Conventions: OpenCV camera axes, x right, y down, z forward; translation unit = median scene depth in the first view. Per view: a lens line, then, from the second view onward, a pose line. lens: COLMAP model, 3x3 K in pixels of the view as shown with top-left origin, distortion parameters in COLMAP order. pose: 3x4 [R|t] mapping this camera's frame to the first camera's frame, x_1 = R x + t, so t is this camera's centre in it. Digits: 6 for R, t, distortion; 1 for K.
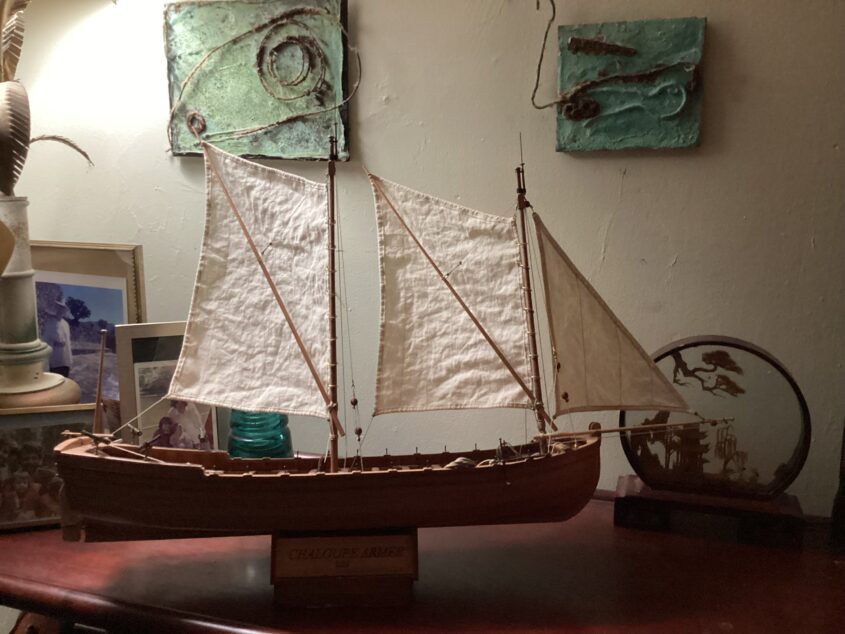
lens RADIAL K [[758.6, 0, 423.9], [0, 758.6, 330.5], [0, 0, 1]] dist [0.087701, -0.267692]
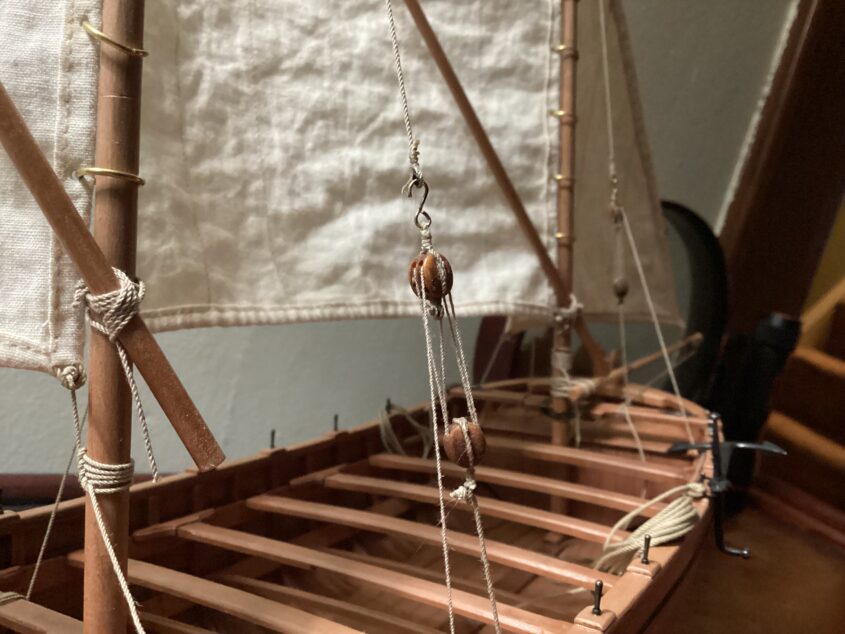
lens RADIAL K [[788.2, 0, 425.6], [0, 788.2, 318.2], [0, 0, 1]] dist [0.103055, -0.321628]
pose [[0.583167, 0.008827, 0.812305, -0.206492], [-0.100638, 0.993023, 0.061459, 0.080426], [-0.806095, -0.117589, 0.579986, 0.780447]]
